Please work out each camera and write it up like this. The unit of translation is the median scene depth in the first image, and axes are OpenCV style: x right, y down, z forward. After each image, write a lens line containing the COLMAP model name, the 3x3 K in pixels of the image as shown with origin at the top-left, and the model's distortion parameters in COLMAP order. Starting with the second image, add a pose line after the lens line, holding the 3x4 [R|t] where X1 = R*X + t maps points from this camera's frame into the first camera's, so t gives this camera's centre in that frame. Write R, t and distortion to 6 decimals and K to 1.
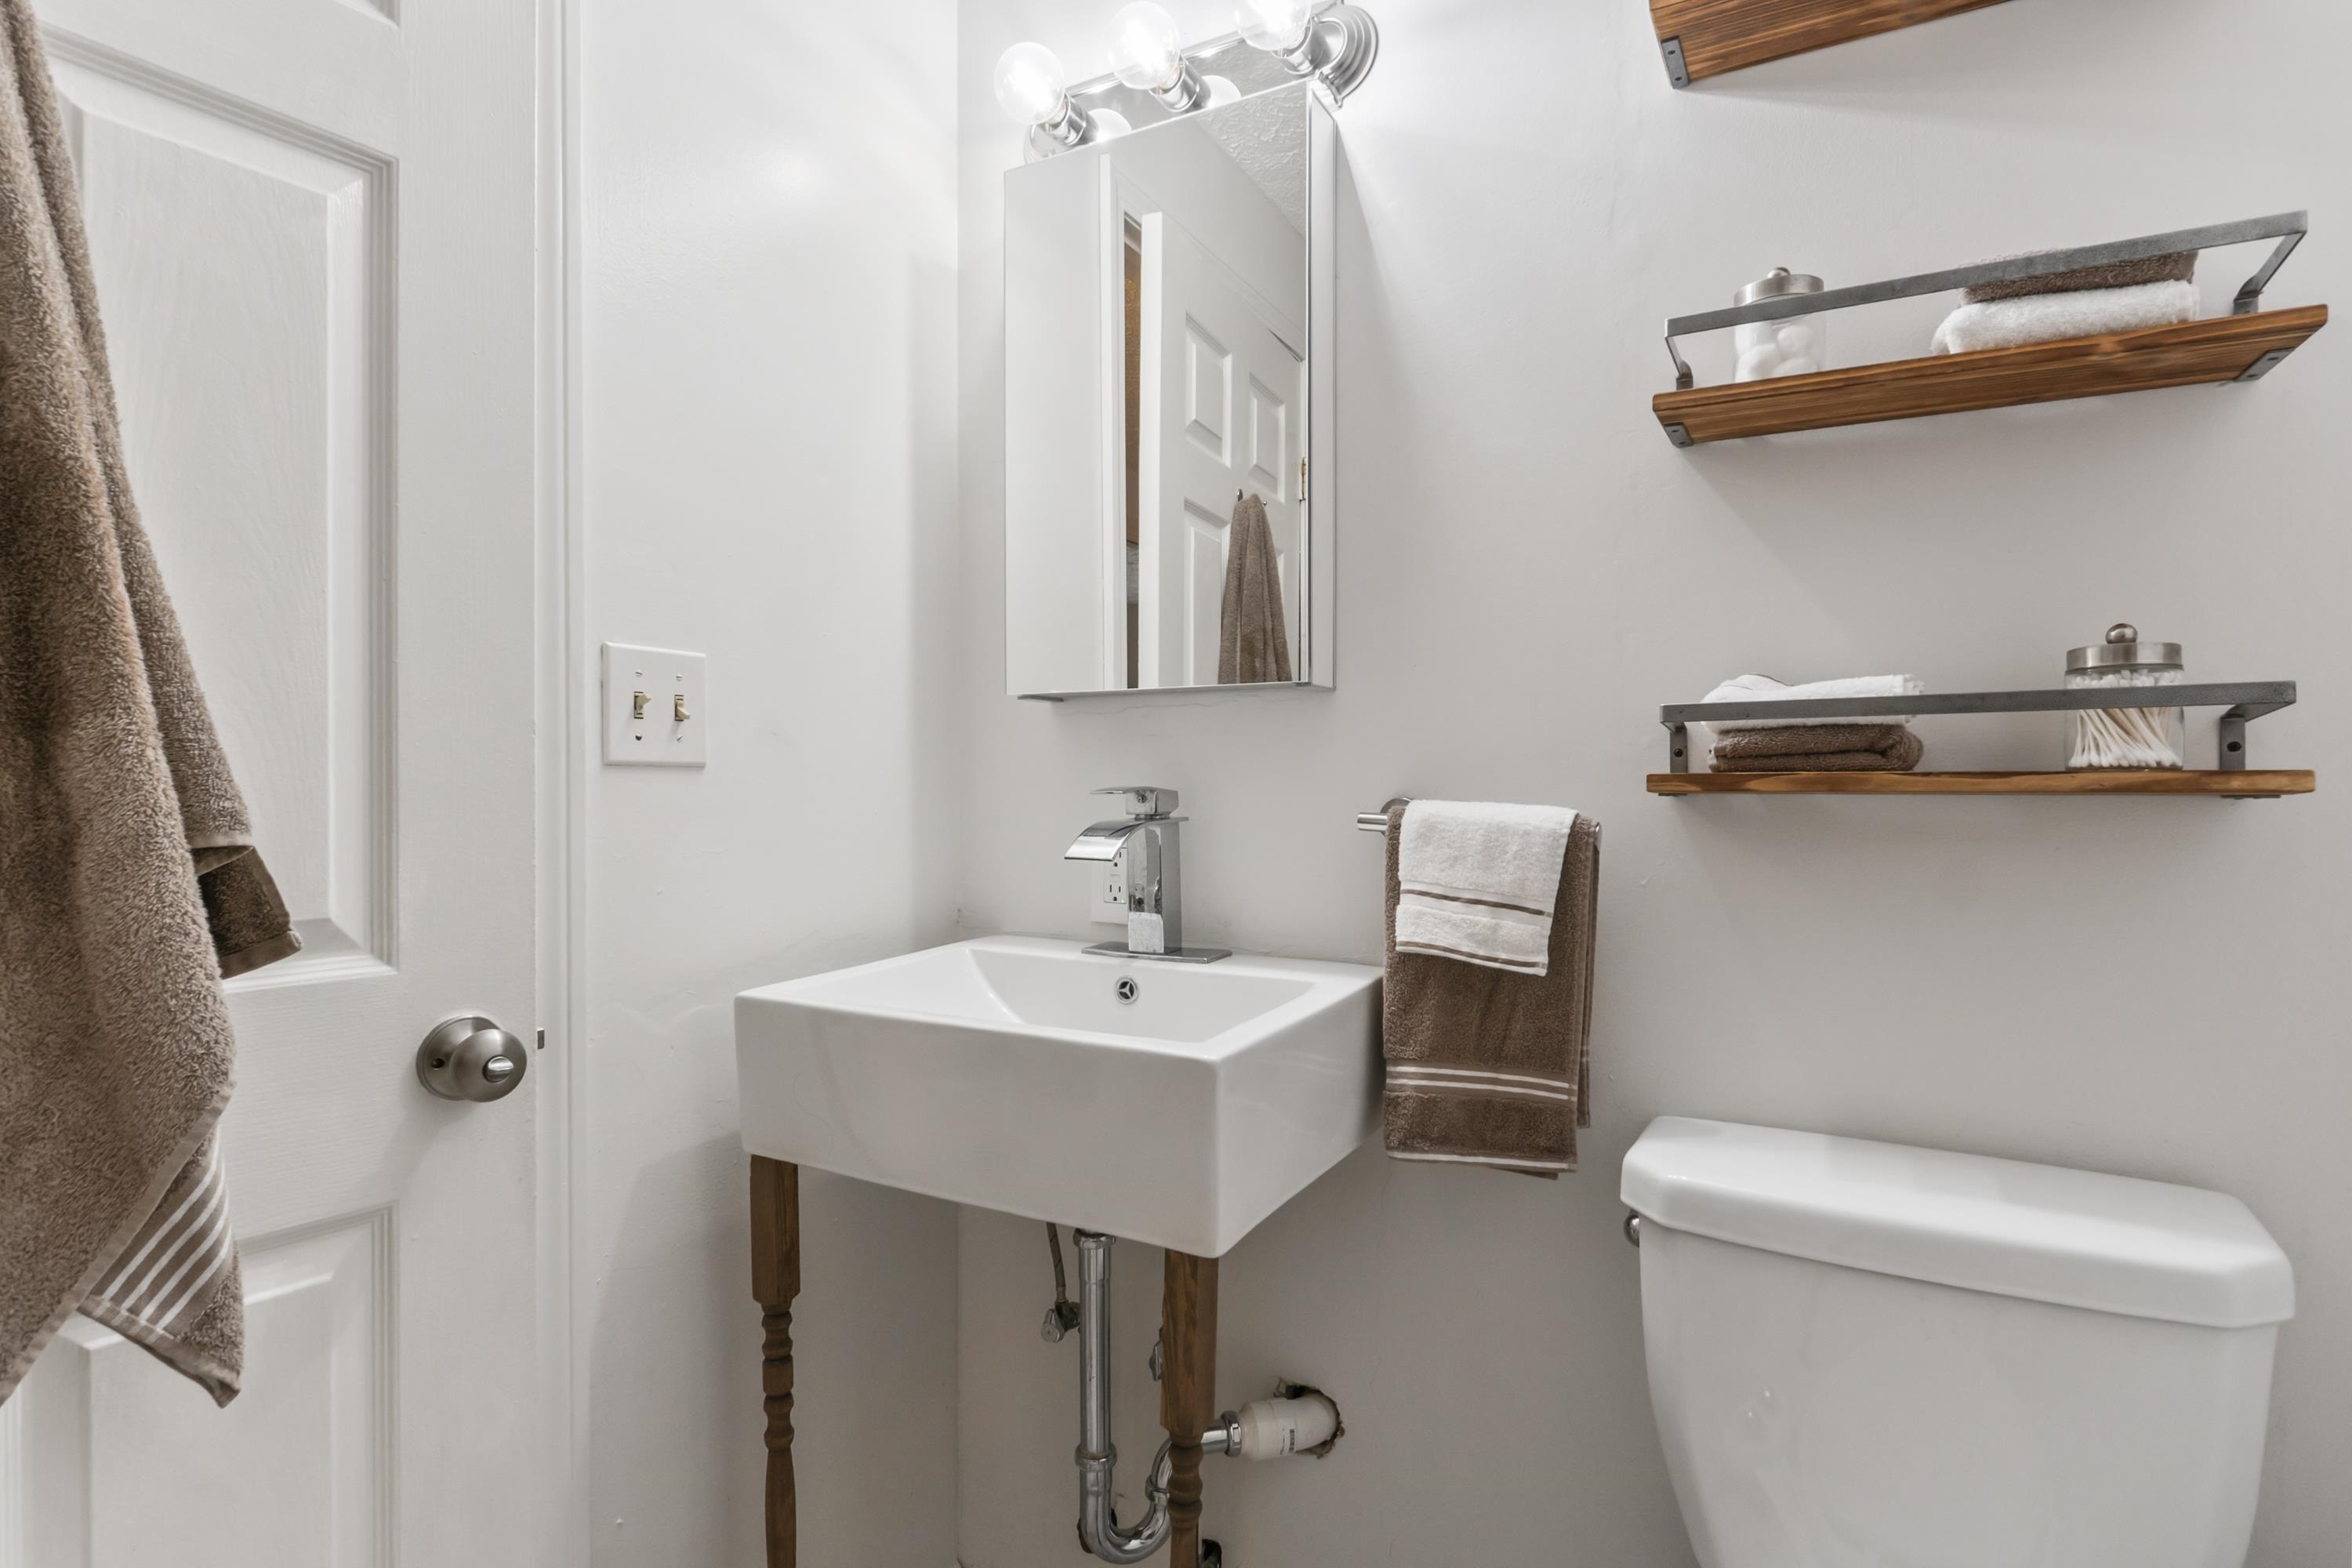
lens RADIAL K [[1191.2, 0, 1181.1], [0, 1191.2, 797.6], [0, 0, 1]] dist [-0.009011, -0.001542]
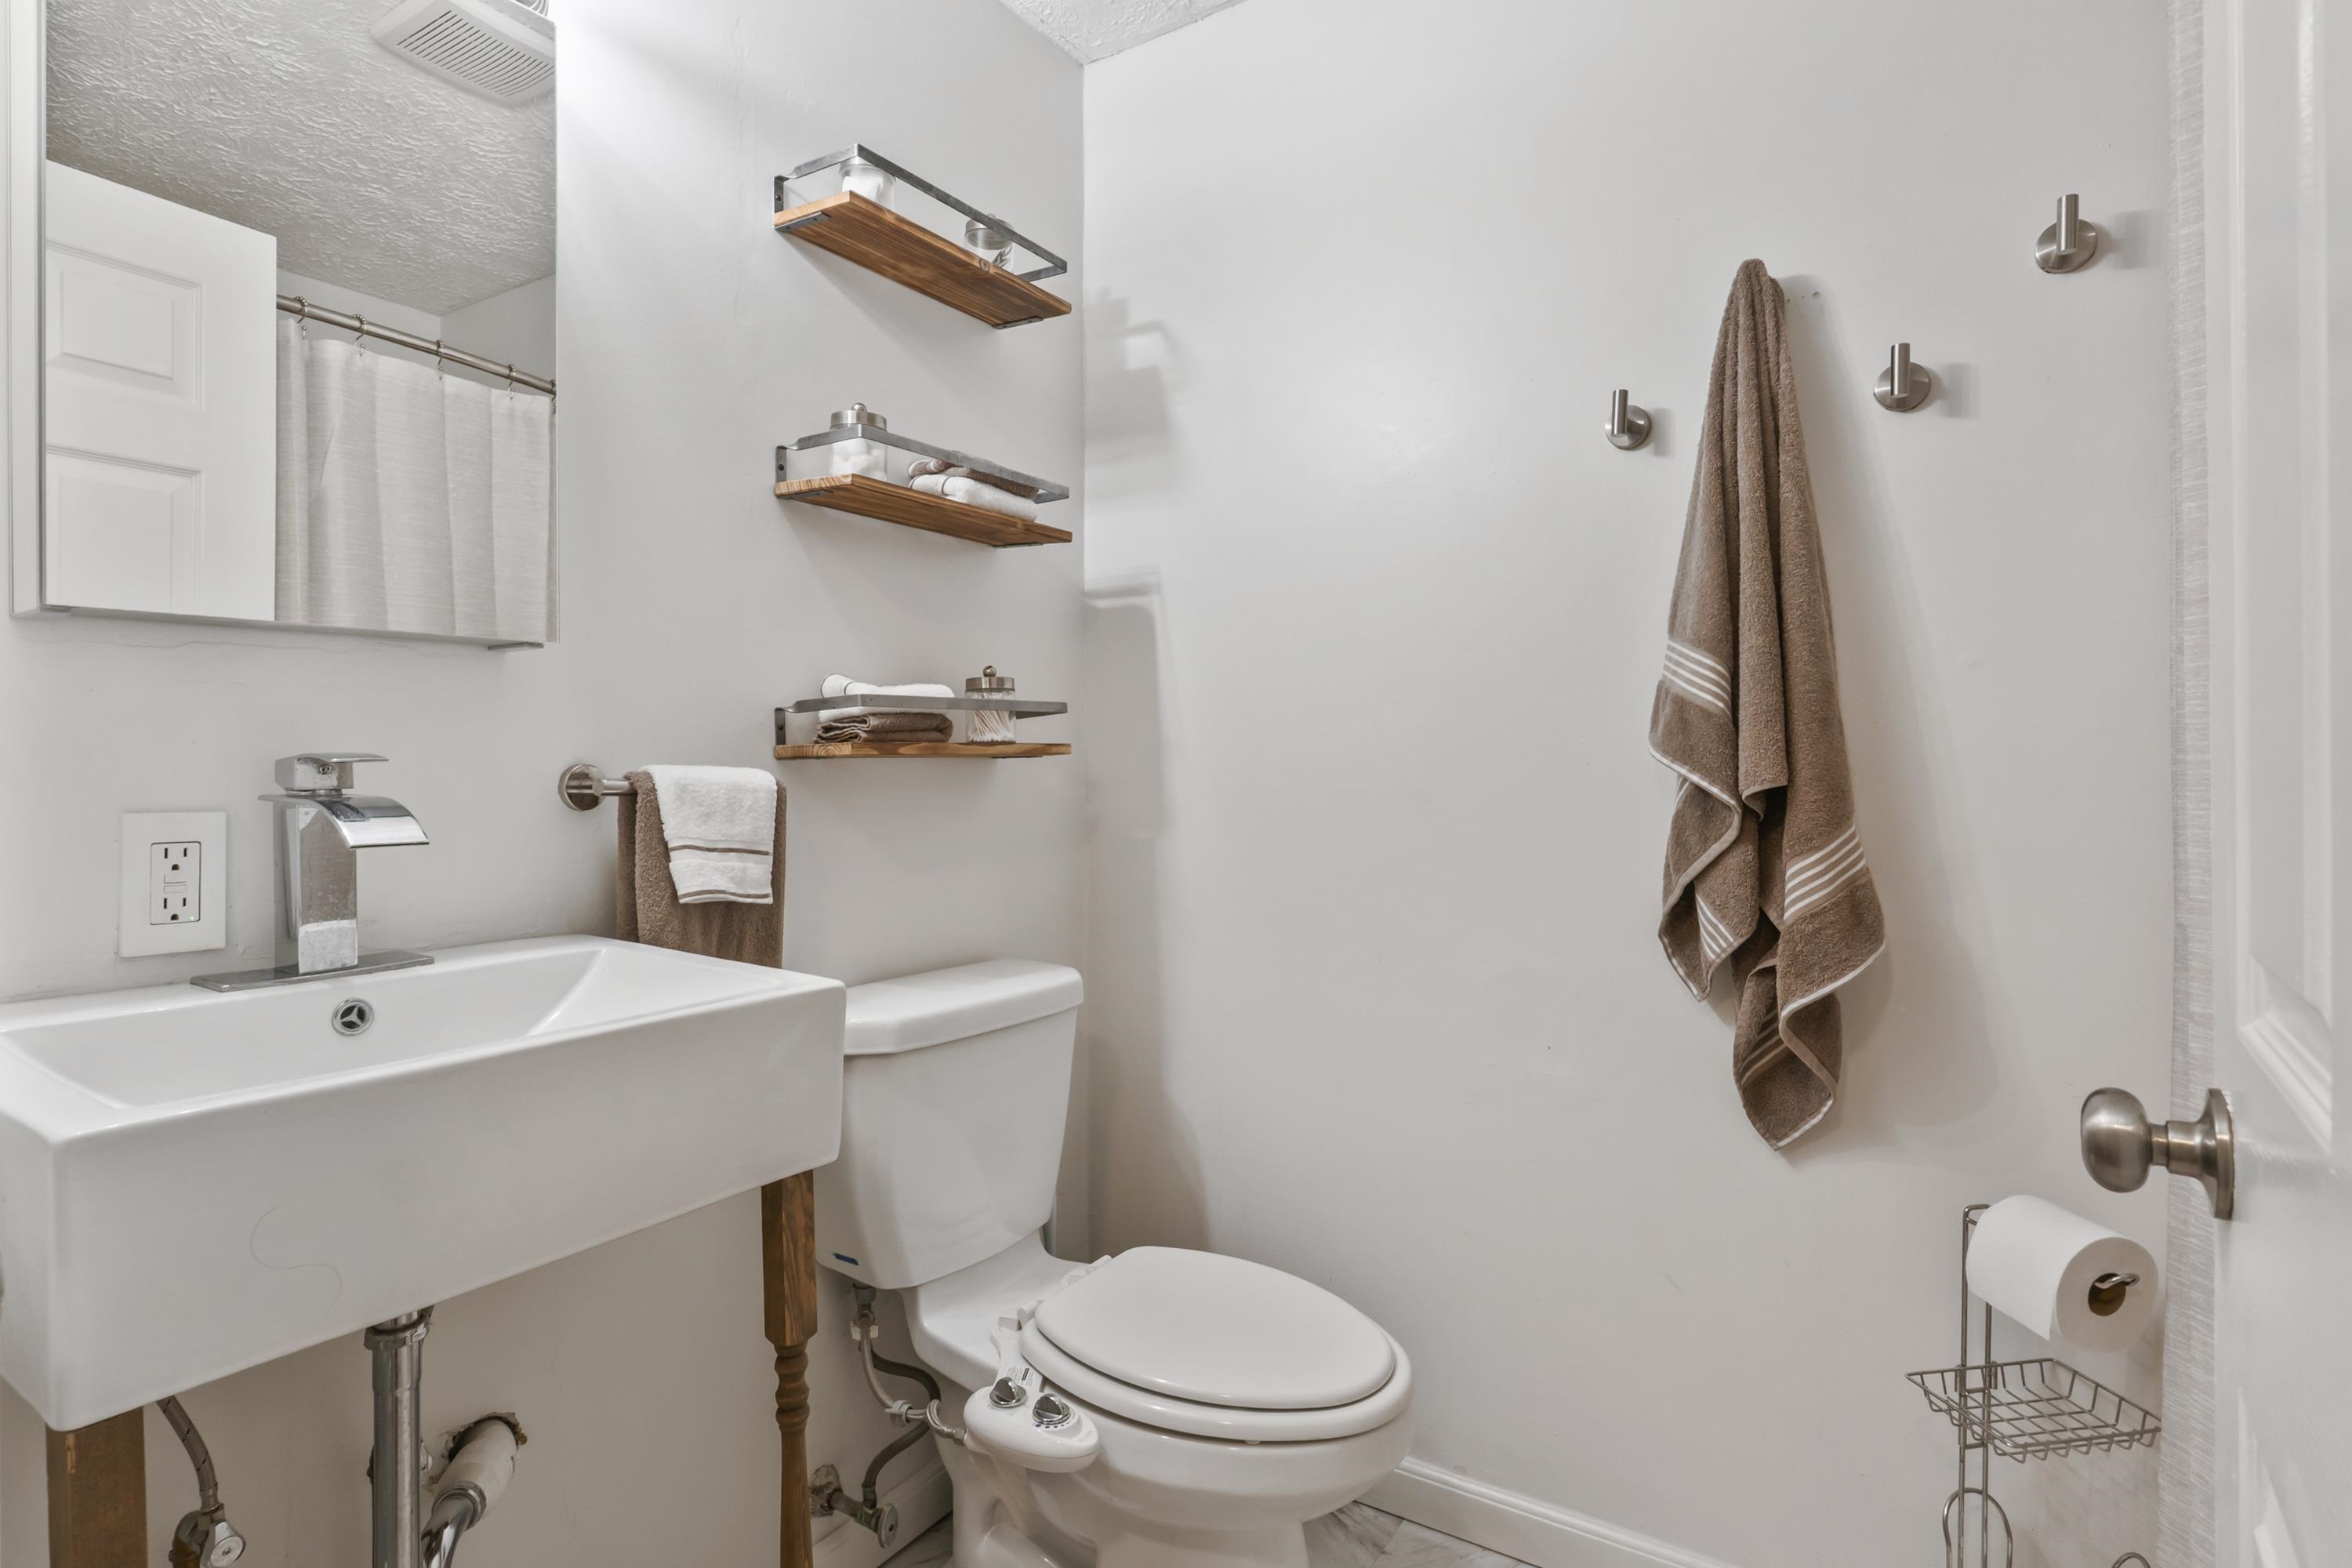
lens RADIAL K [[1191.2, 0, 1181.1], [0, 1191.2, 766.8], [0, 0, 1]] dist [-0.009011, -0.001542]
pose [[0.058600, -0.007417, 0.998254, -0.911622], [0.018556, 0.999808, 0.006339, 0.006418], [-0.998109, 0.018152, 0.058727, 0.494978]]
